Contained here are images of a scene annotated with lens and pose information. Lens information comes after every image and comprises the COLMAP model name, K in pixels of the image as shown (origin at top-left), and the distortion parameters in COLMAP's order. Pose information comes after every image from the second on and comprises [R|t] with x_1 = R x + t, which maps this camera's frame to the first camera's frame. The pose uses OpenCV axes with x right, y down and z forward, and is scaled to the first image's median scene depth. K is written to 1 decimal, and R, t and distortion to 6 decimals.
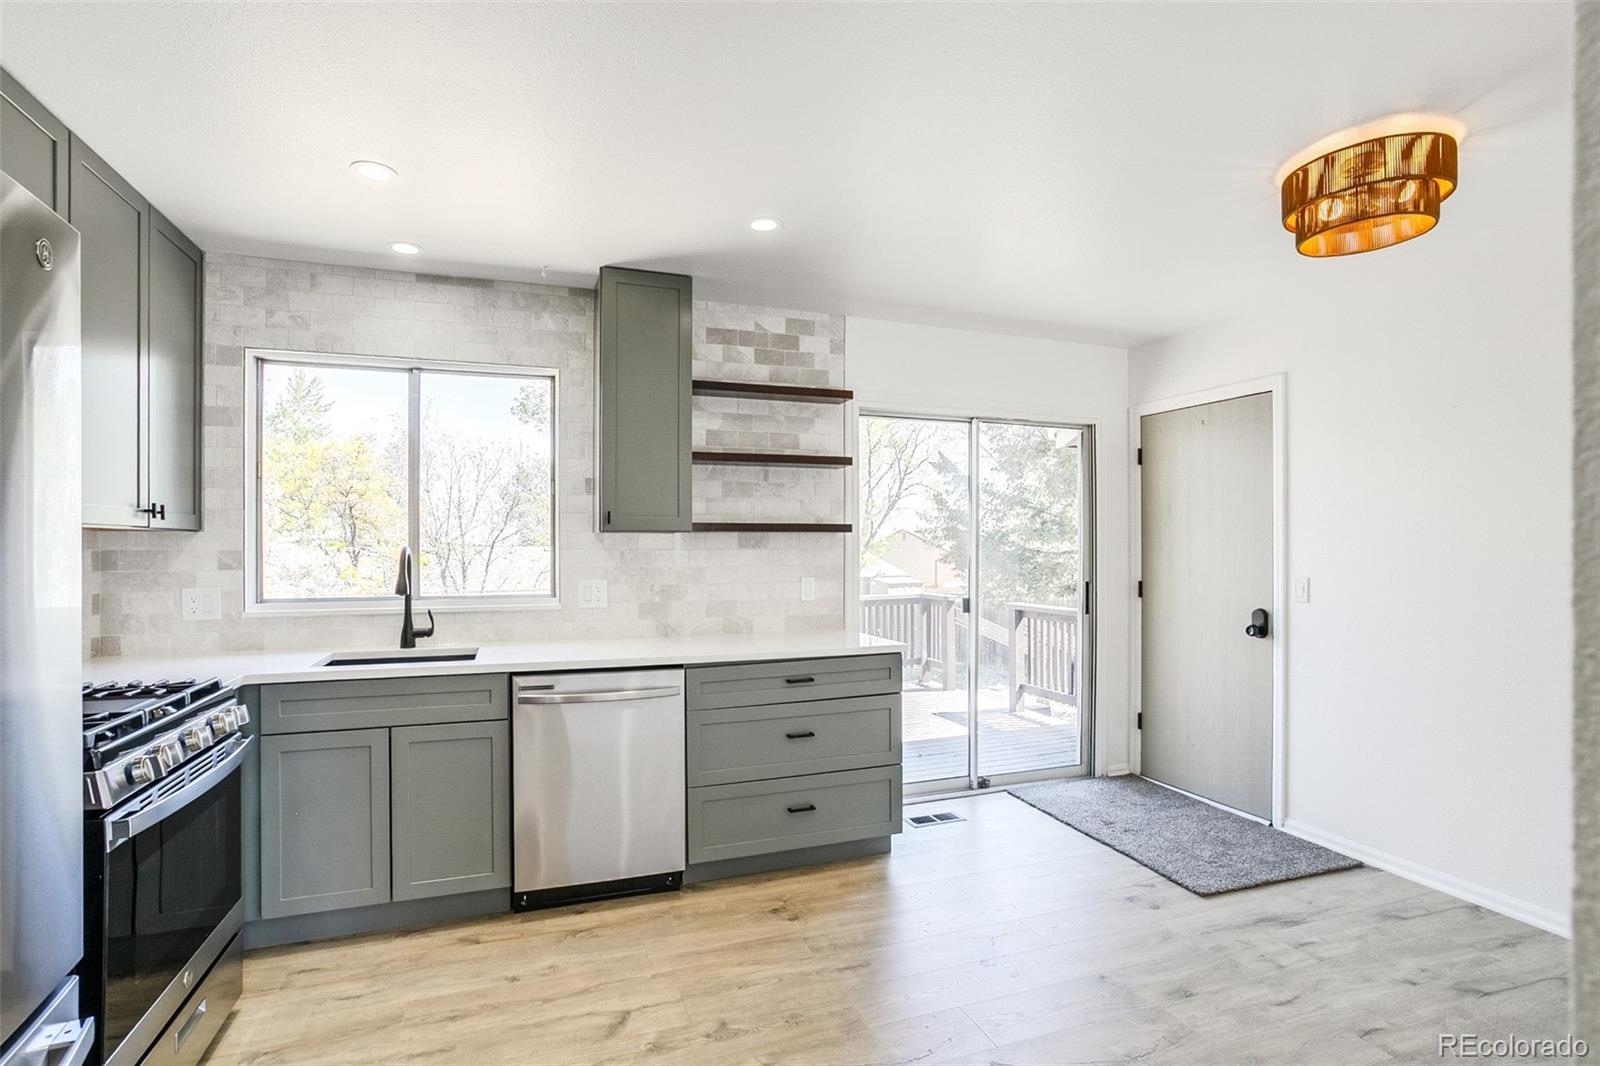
lens RADIAL K [[757.6, 0, 794.3], [0, 757.6, 537.0], [0, 0, 1]] dist [-0.055969, 0.030959]
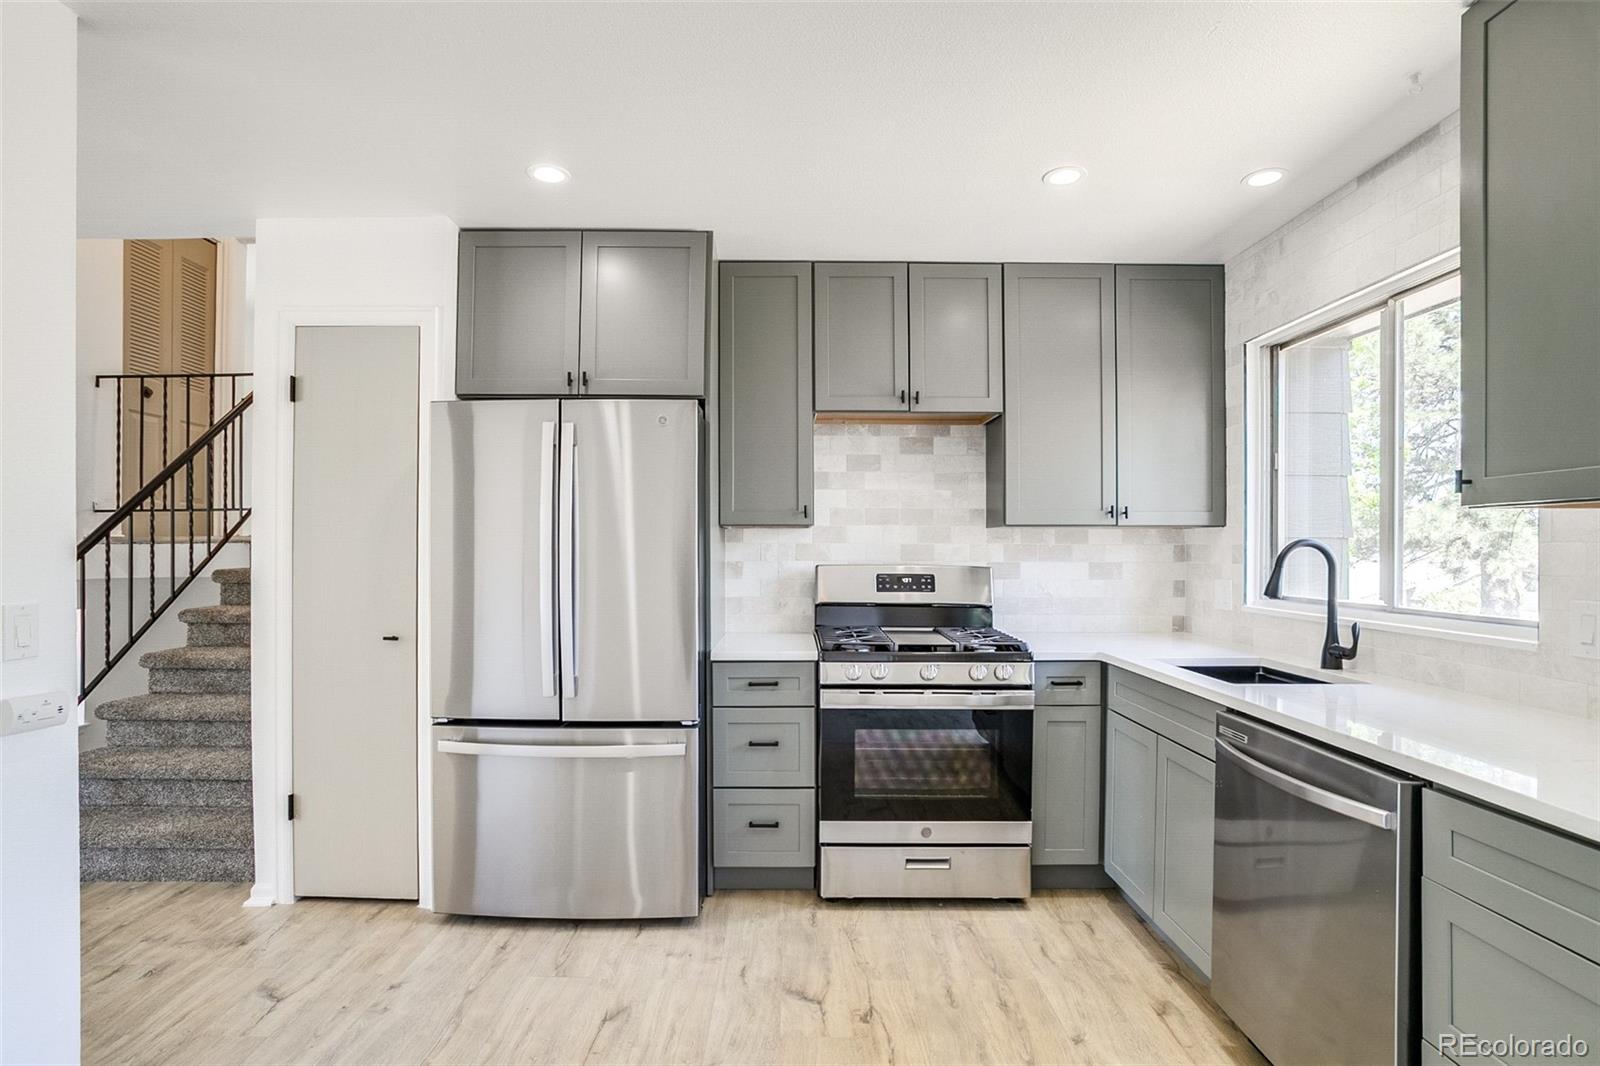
lens RADIAL K [[784.4, 0, 805.5], [0, 784.4, 547.0], [0, 0, 1]] dist [-0.061363, 0.033803]
pose [[-0.329323, -0.000433, -0.944217, 0.379767], [0.011077, 0.999929, -0.004322, 0.016411], [0.944152, -0.011882, -0.329295, 0.673850]]
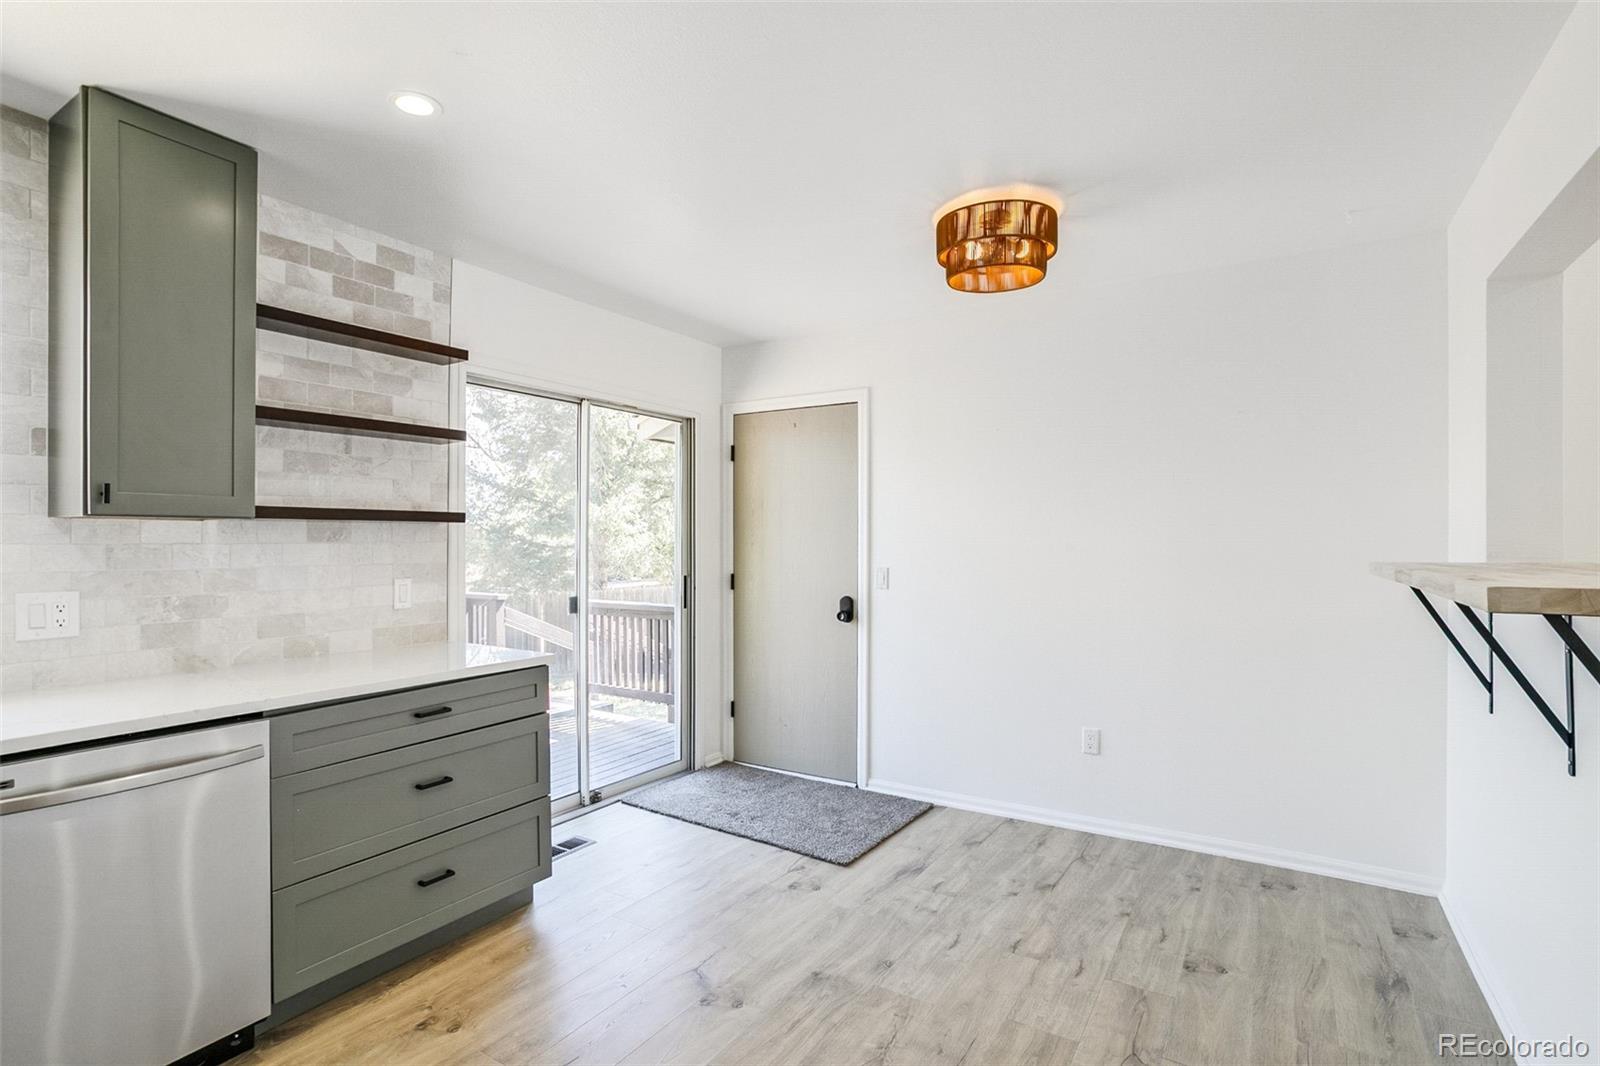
lens RADIAL K [[763.2, 0, 777.1], [0, 763.2, 531.2], [0, 0, 1]] dist [-0.051350, 0.031479]
pose [[0.802564, 0.007177, 0.596523, -0.154447], [-0.006949, 0.999972, -0.002682, 0.003177], [-0.596526, -0.001993, 0.802591, 0.152330]]
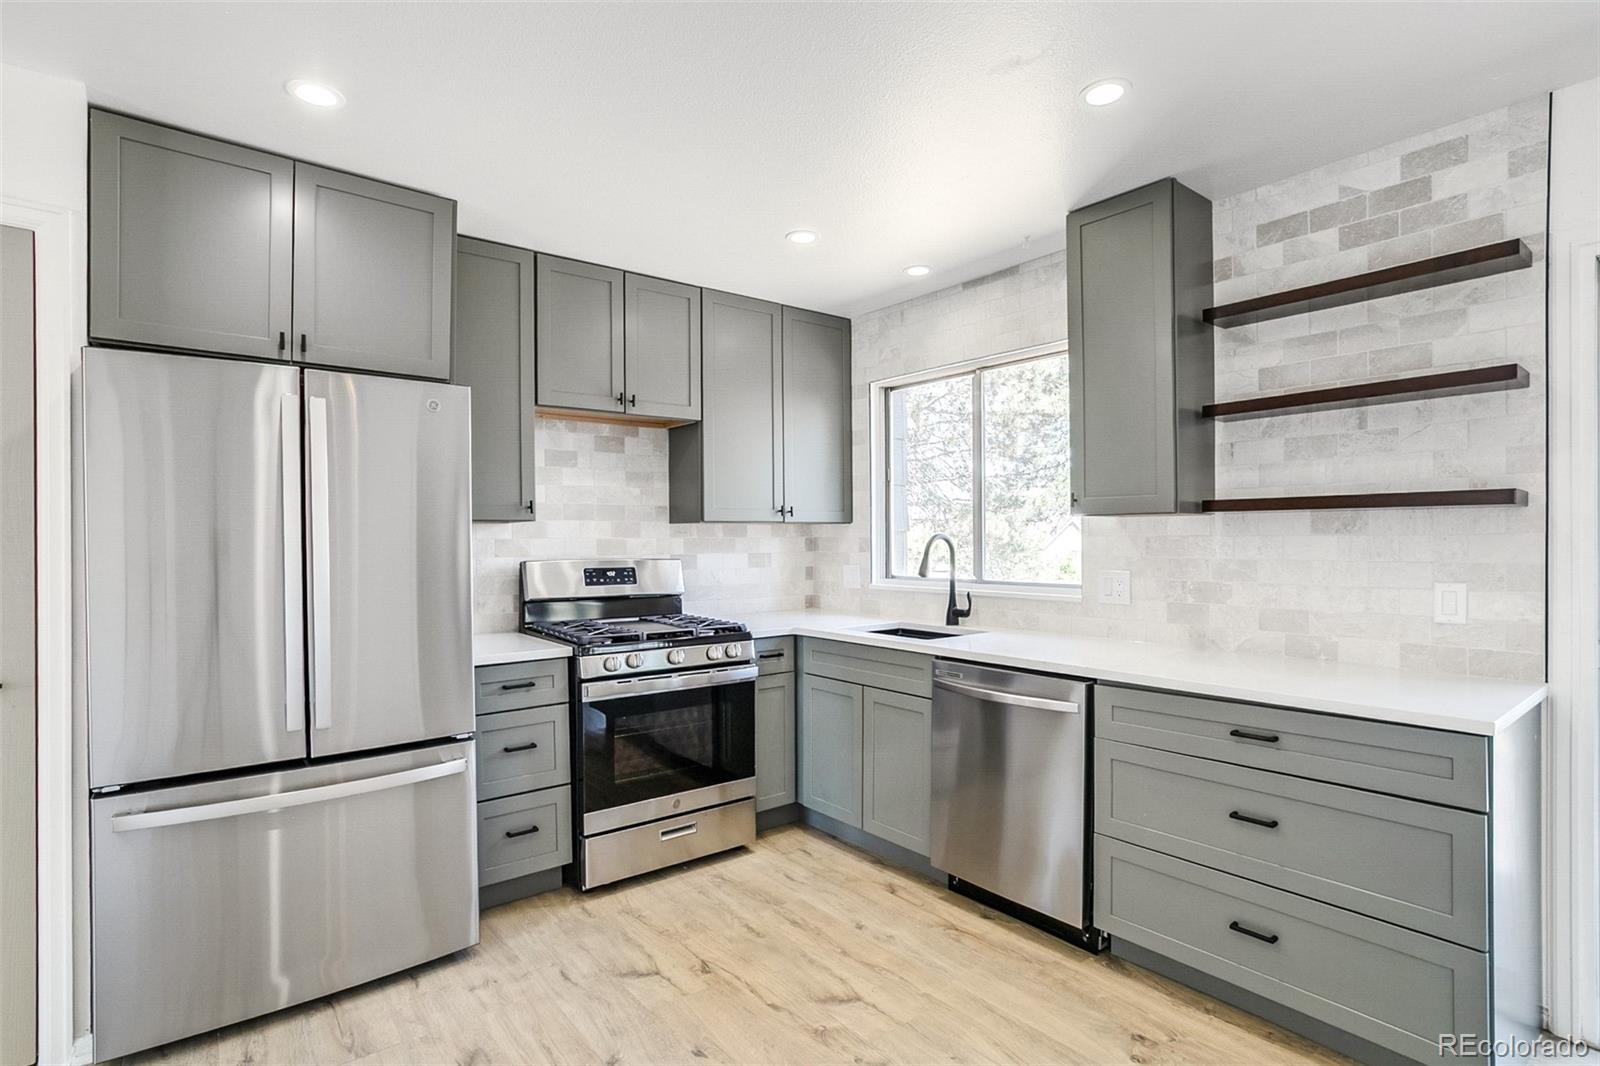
lens RADIAL K [[784.6, 0, 809.2], [0, 784.6, 535.2], [0, 0, 1]] dist [-0.056736, 0.034588]
pose [[0.331598, -0.001632, -0.943419, 0.459731], [0.017865, 0.999830, 0.004550, 0.004901], [0.943252, -0.018363, 0.331571, 0.376004]]
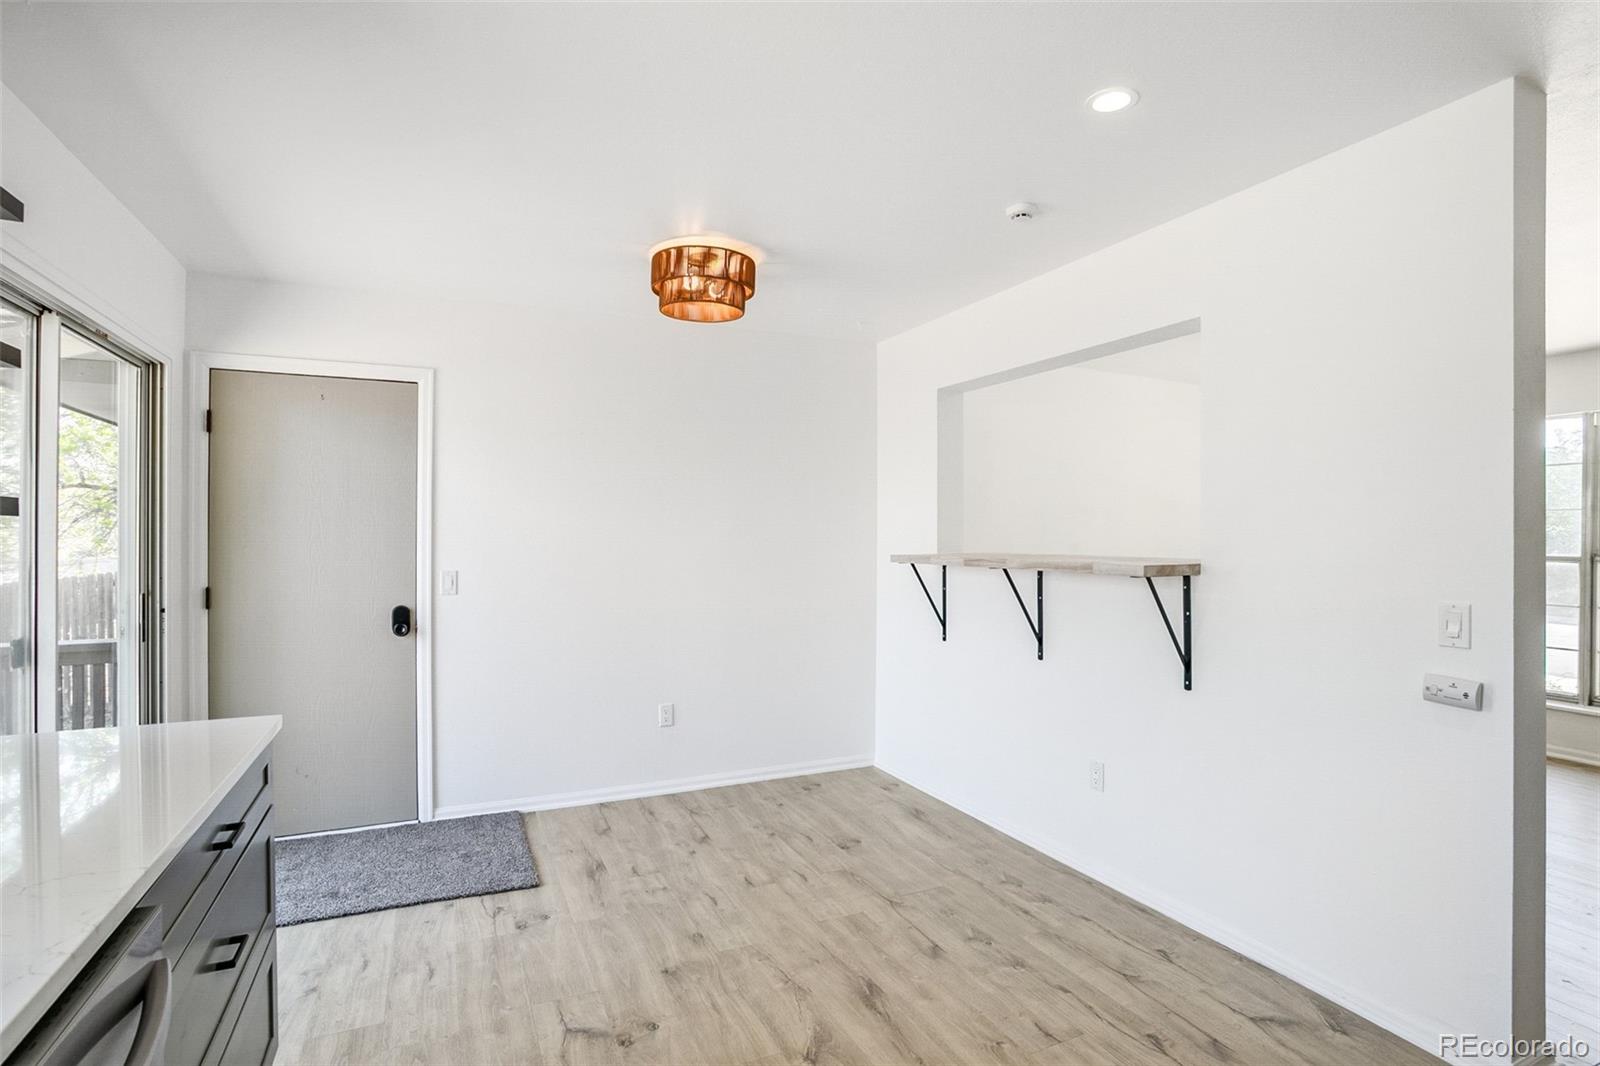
lens RADIAL K [[781.9, 0, 766.0], [0, 781.9, 538.4], [0, 0, 1]] dist [-0.066423, 0.032925]
pose [[-0.047916, -0.001115, 0.998851, -0.426770], [-0.014454, 0.999895, 0.000423, 0.001148], [-0.998747, -0.014417, -0.047927, 0.622652]]
